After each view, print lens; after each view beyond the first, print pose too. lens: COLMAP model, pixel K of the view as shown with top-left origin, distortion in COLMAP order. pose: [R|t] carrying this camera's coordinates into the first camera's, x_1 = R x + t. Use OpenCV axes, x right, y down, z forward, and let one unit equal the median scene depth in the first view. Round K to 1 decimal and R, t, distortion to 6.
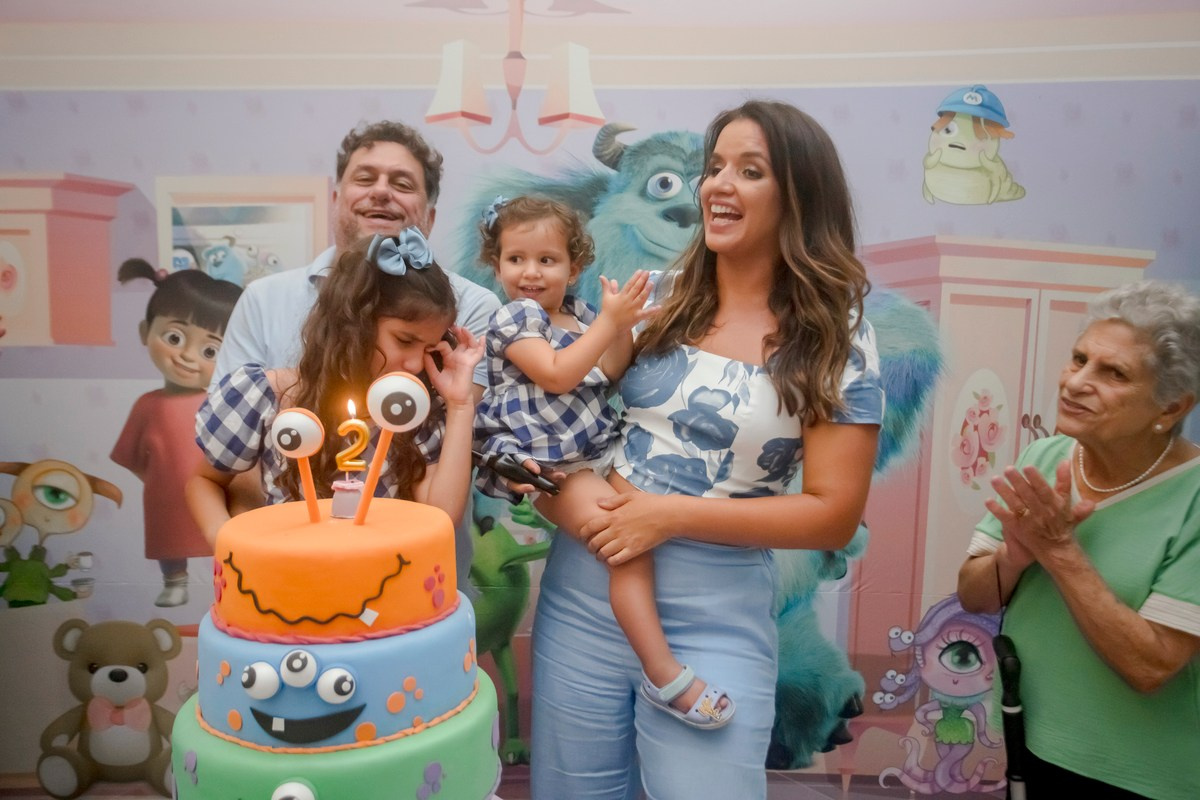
lens RADIAL K [[1025.5, 0, 600.0], [0, 1025.5, 400.0], [0, 0, 1]] dist [-0.003128, 0.097096]
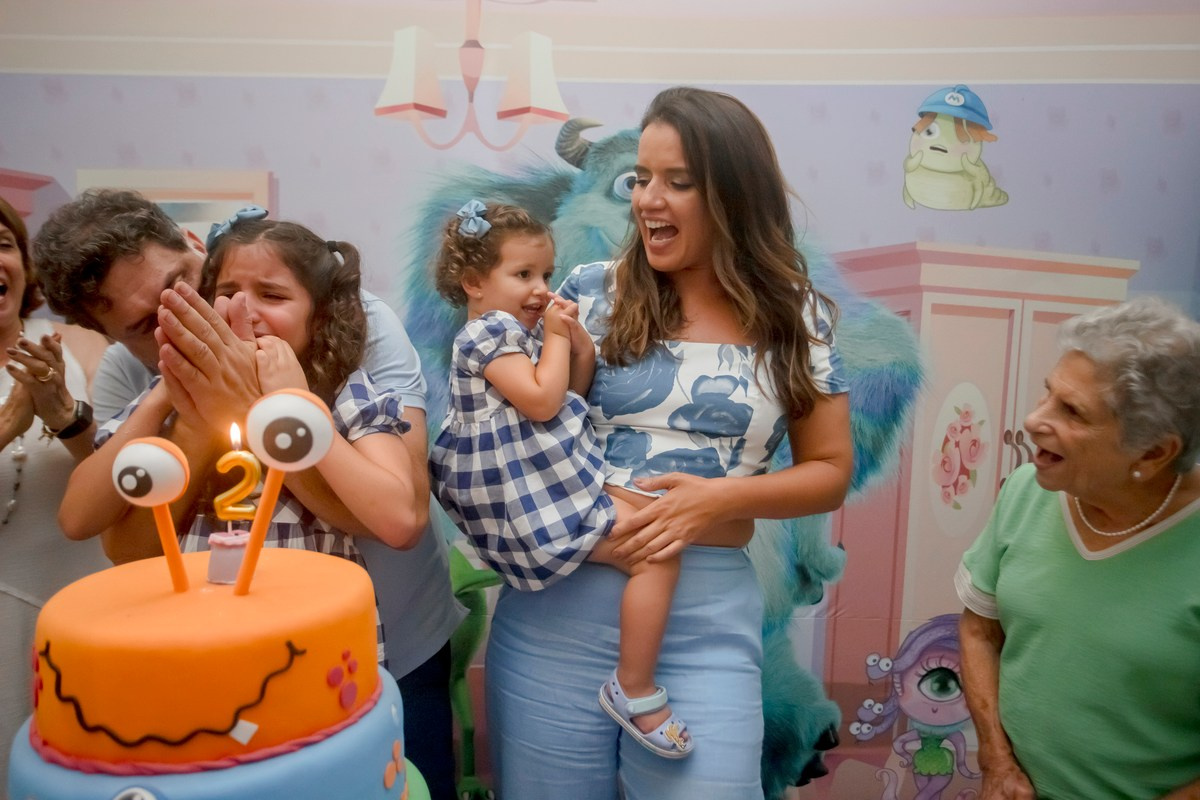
lens RADIAL K [[931.7, 0, 600.0], [0, 931.7, 400.0], [0, 0, 1]] dist [-0.014613, 0.063333]
pose [[0.999063, 0.002136, 0.043226, -0.002729], [-0.001788, 0.999966, -0.008094, -0.006576], [-0.043242, 0.008009, 0.999033, 0.152809]]
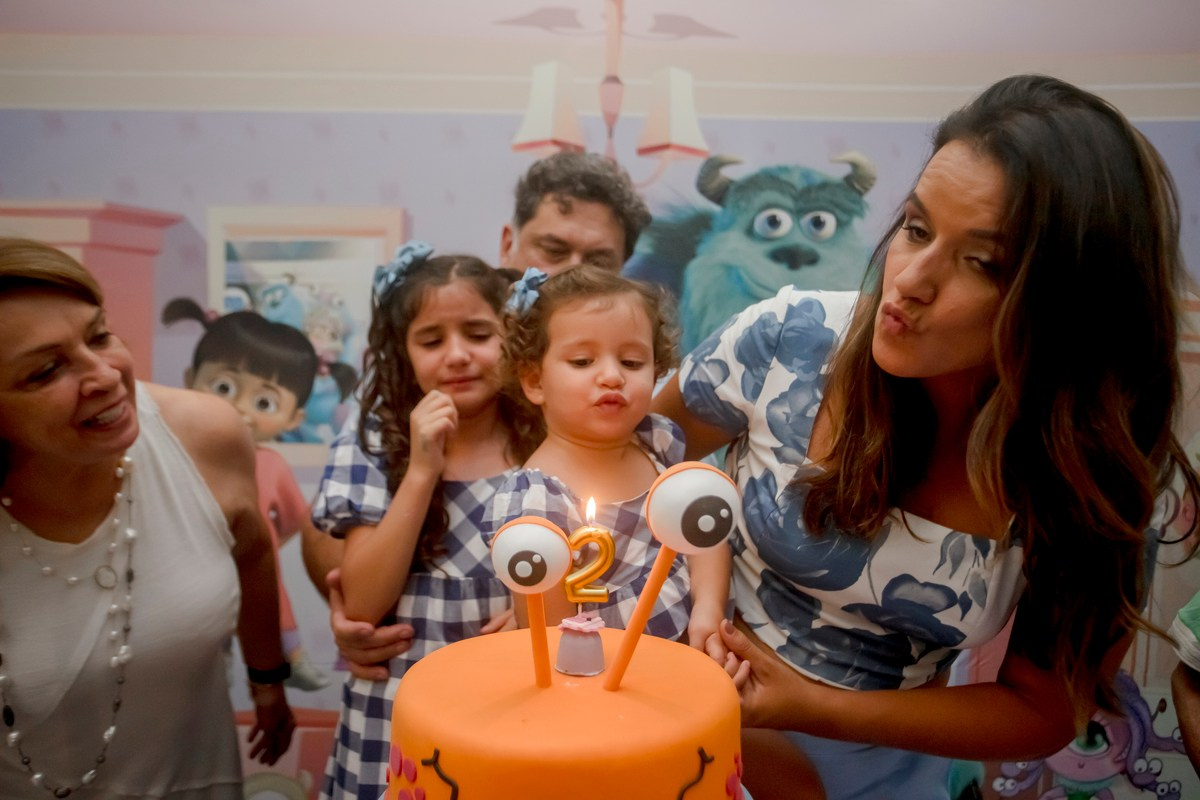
lens RADIAL K [[920.9, 0, 600.0], [0, 920.9, 400.0], [0, 0, 1]] dist [-0.008426, 0.042182]
pose [[0.998672, 0.004641, 0.051307, -0.131892], [-0.002717, 0.999292, -0.037512, -0.020591], [-0.051444, 0.037323, 0.997978, 0.192951]]
